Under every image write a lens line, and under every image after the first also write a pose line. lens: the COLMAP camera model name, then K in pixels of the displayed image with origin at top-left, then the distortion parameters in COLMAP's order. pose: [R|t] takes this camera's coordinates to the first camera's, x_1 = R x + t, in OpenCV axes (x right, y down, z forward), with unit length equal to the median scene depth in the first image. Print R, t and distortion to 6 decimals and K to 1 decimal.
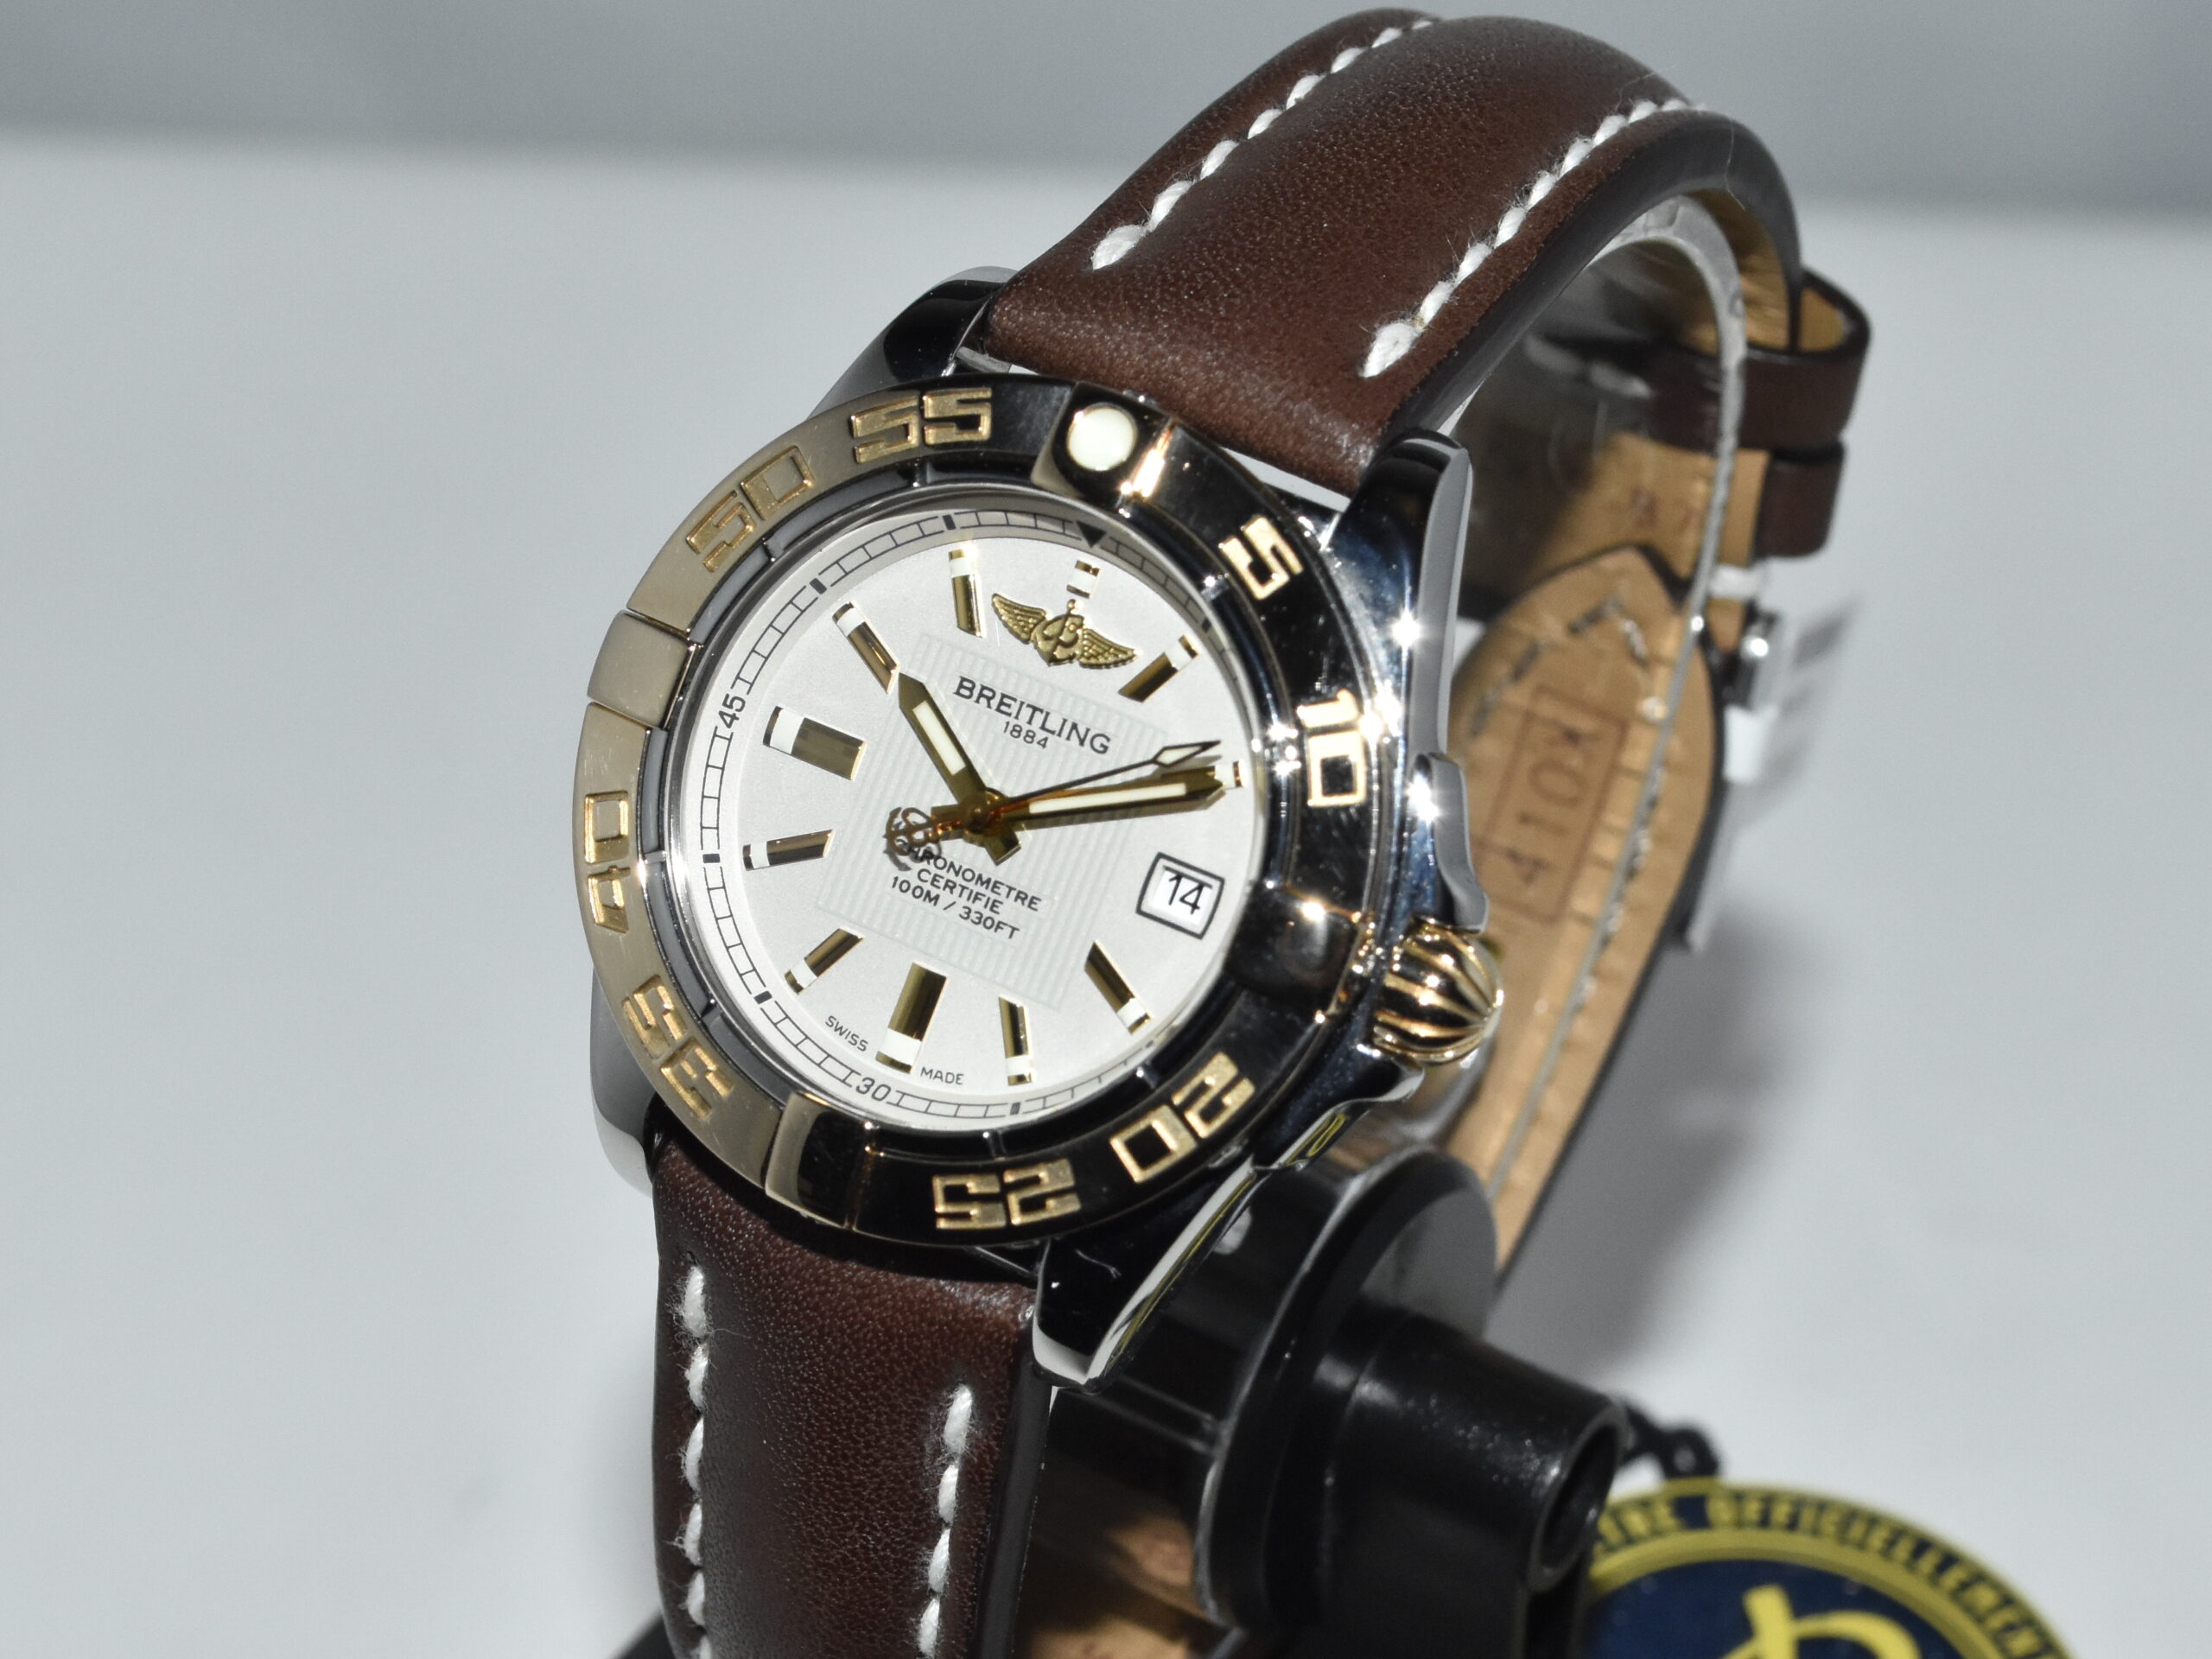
lens RADIAL K [[5920.4, 0, 1105.2], [0, 5920.4, 967.3], [0, 0, 1]] dist [-0.007049, 0.268500]
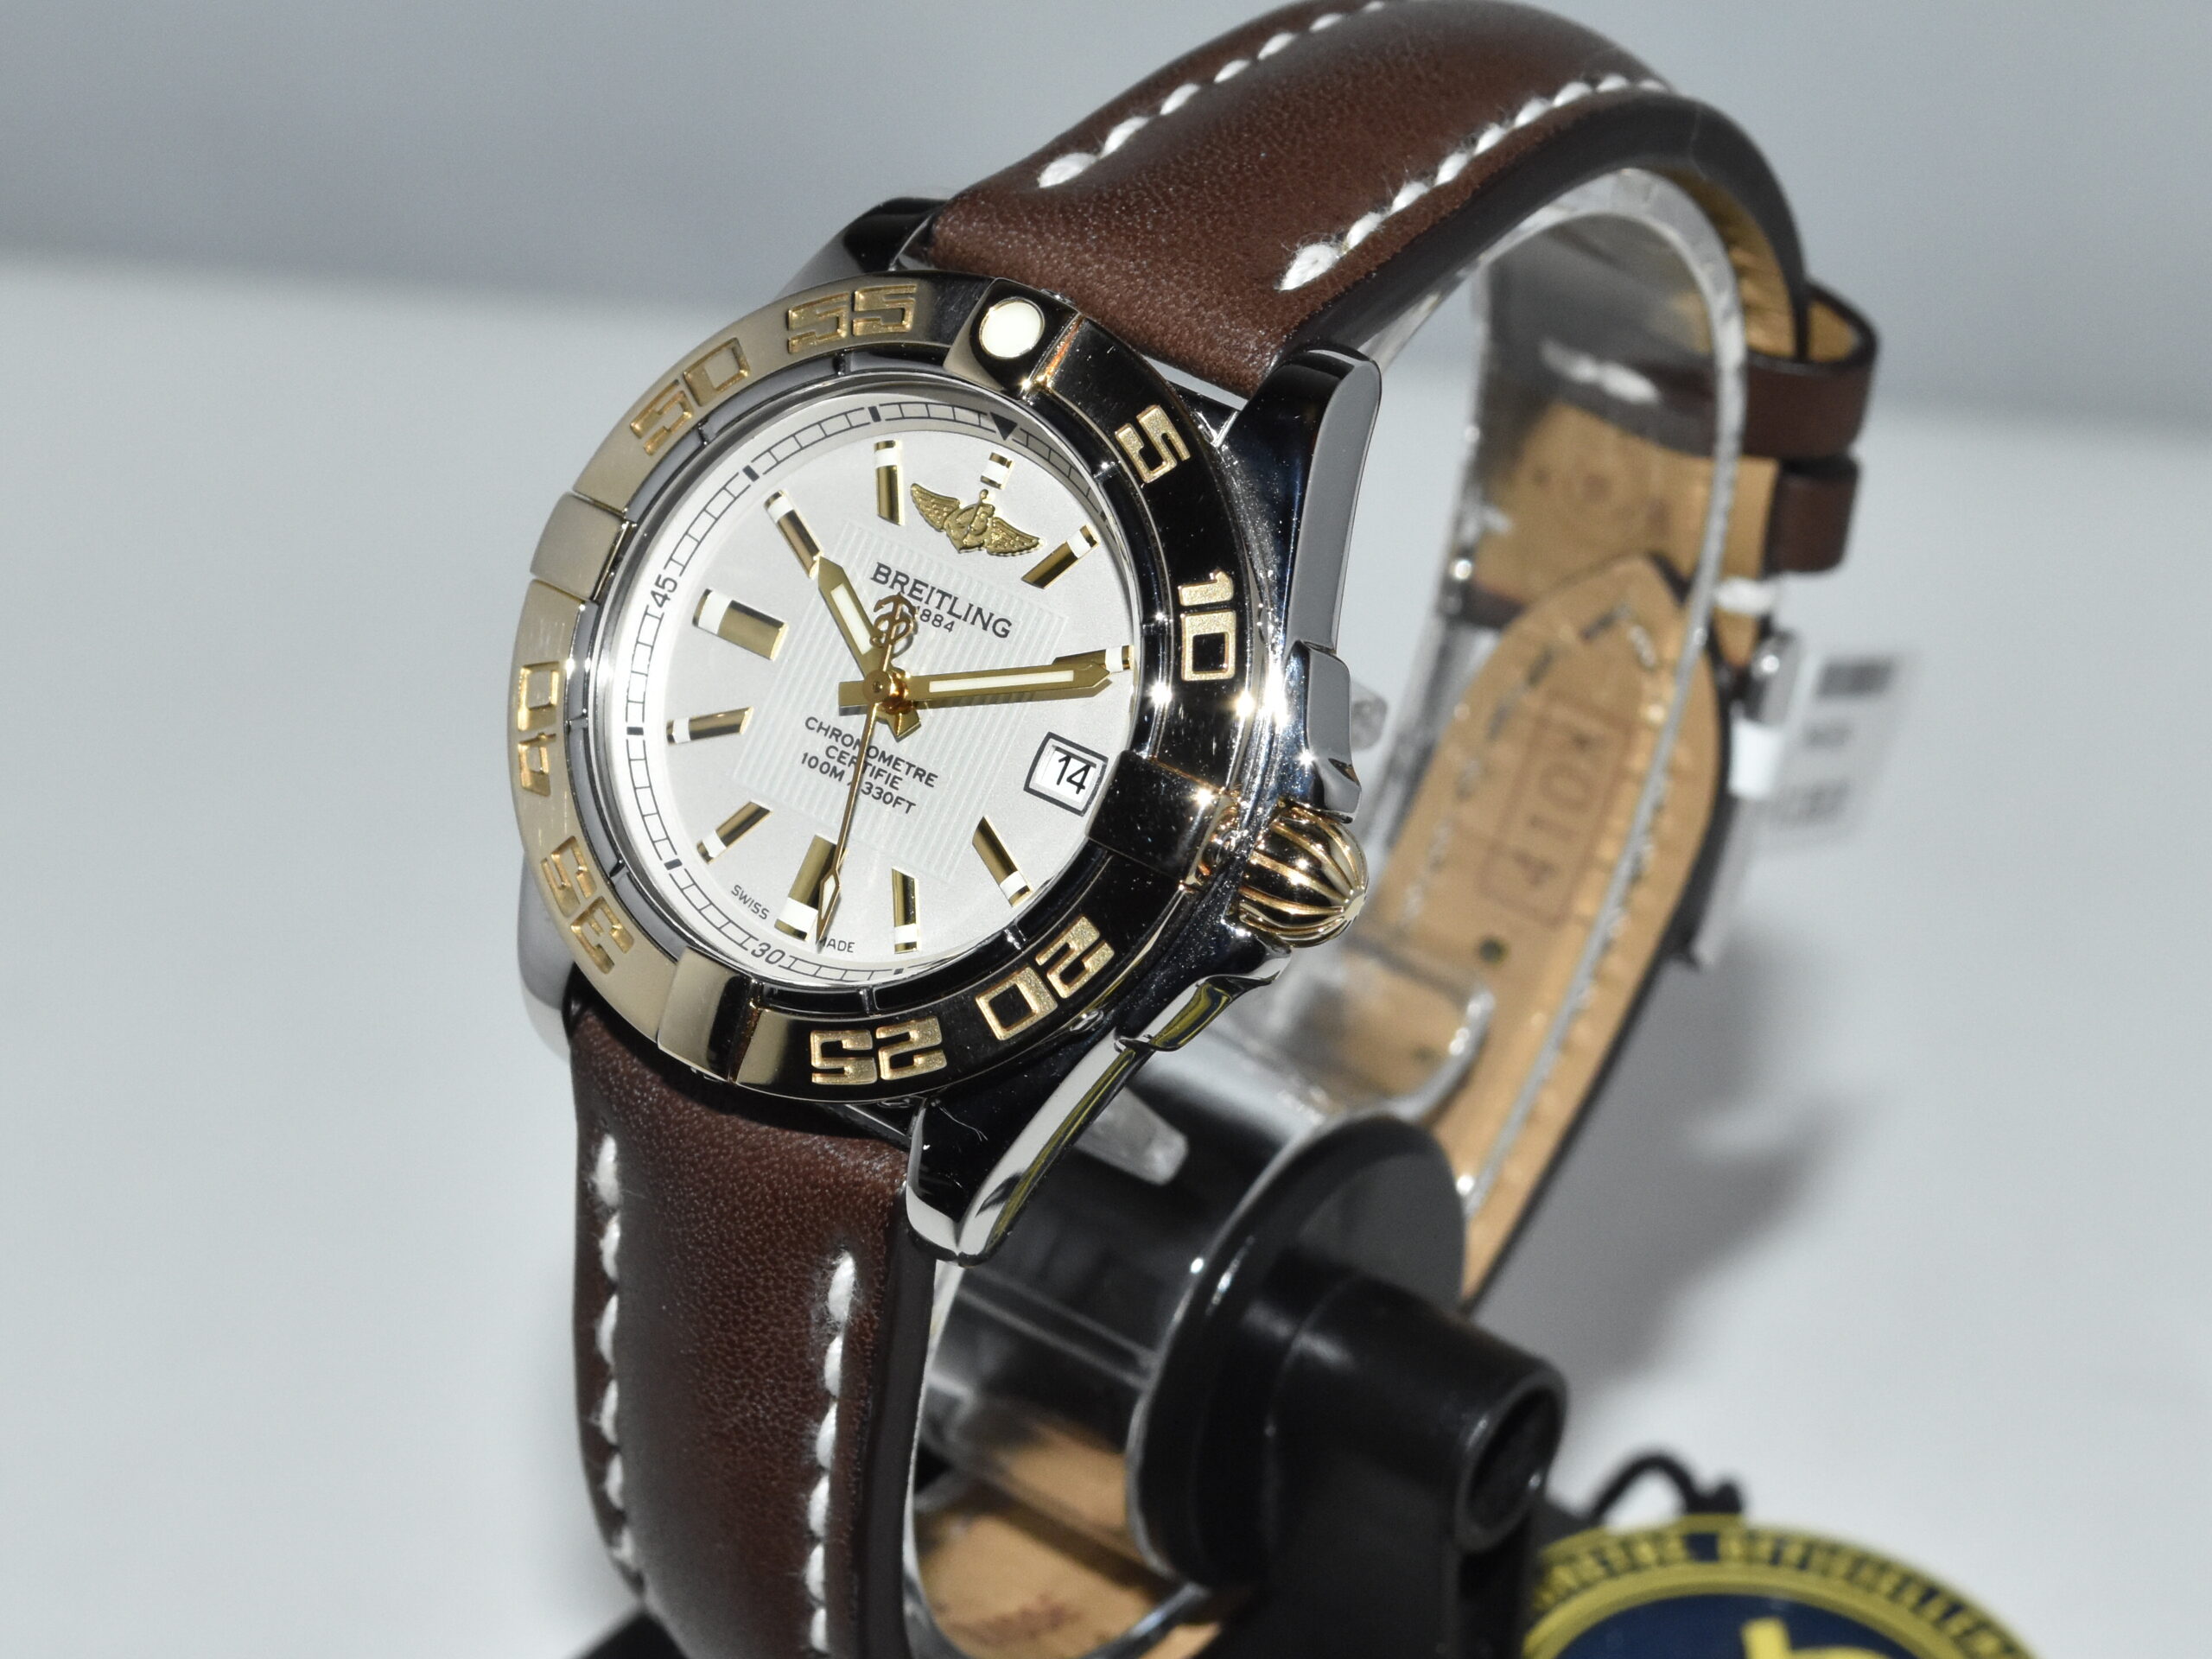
lens RADIAL K [[5920.4, 0, 1105.2], [0, 5920.4, 967.3], [0, 0, 1]] dist [-0.007049, 0.268500]
pose [[0.993493, 0.049853, -0.102402, 0.124300], [-0.057523, 0.995645, -0.073367, 0.094791], [0.098298, 0.078781, 0.992034, -0.018928]]
